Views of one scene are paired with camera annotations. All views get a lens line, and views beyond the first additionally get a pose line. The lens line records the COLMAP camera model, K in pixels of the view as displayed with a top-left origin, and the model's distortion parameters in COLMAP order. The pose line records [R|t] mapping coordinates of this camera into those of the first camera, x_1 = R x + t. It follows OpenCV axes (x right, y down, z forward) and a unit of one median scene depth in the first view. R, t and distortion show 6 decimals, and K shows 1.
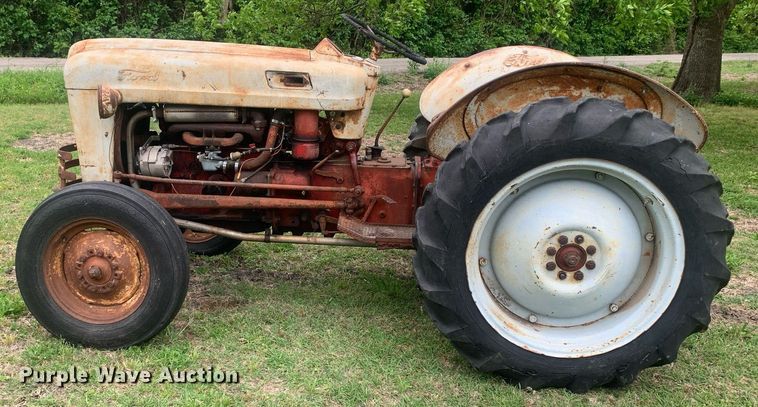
lens RADIAL K [[659.7, 0, 338.6], [0, 659.7, 202.3], [0, 0, 1]] dist [0.014648, -0.002709]
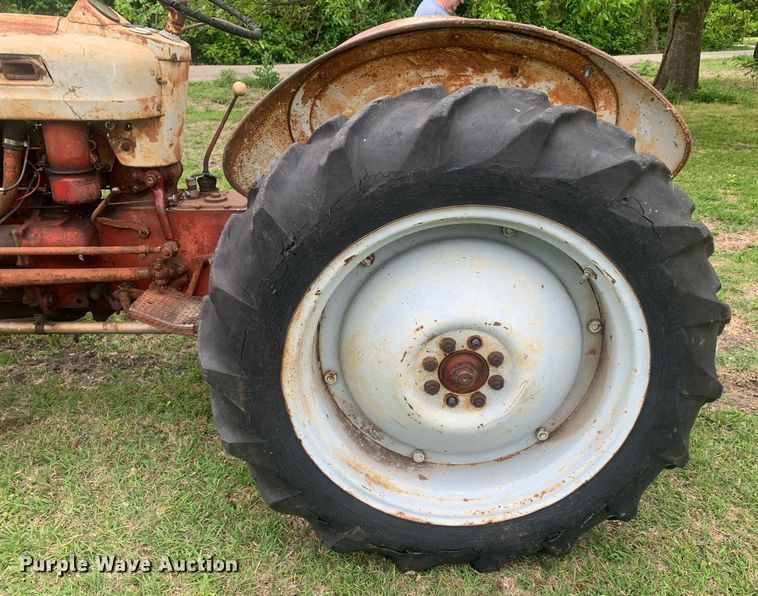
lens RADIAL K [[622.0, 0, 414.1], [0, 622.0, 299.6], [0, 0, 1]] dist [0.094155, -0.127449]
pose [[0.993223, -0.056043, 0.101820, 0.239482], [0.040840, 0.988487, 0.145689, -0.058357], [-0.108813, -0.140543, 0.984077, 0.440835]]
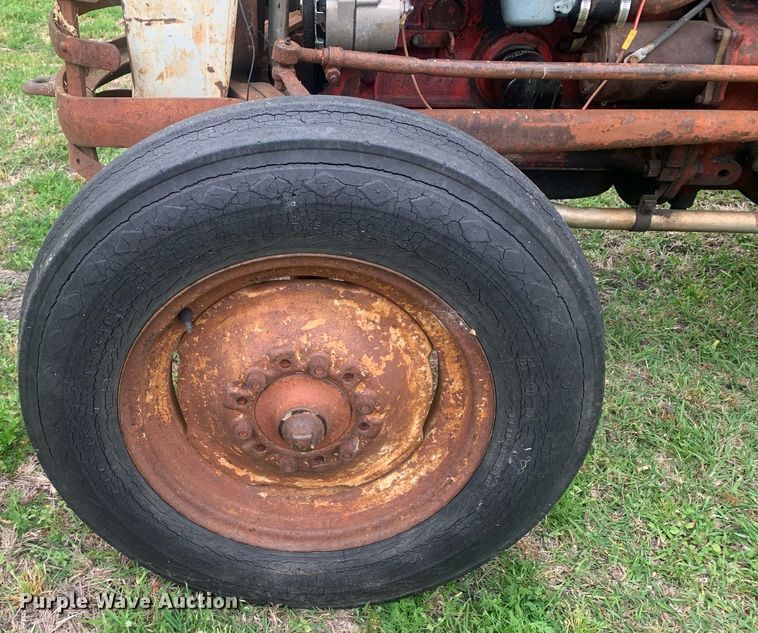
lens RADIAL K [[730.3, 0, 260.1], [0, 730.3, 347.4], [0, 0, 1]] dist [0.017830, 0.013796]
pose [[0.999640, -0.025601, -0.008000, -0.392688], [0.026711, 0.923141, 0.383533, -0.052528], [-0.002433, -0.383609, 0.923492, 0.731726]]
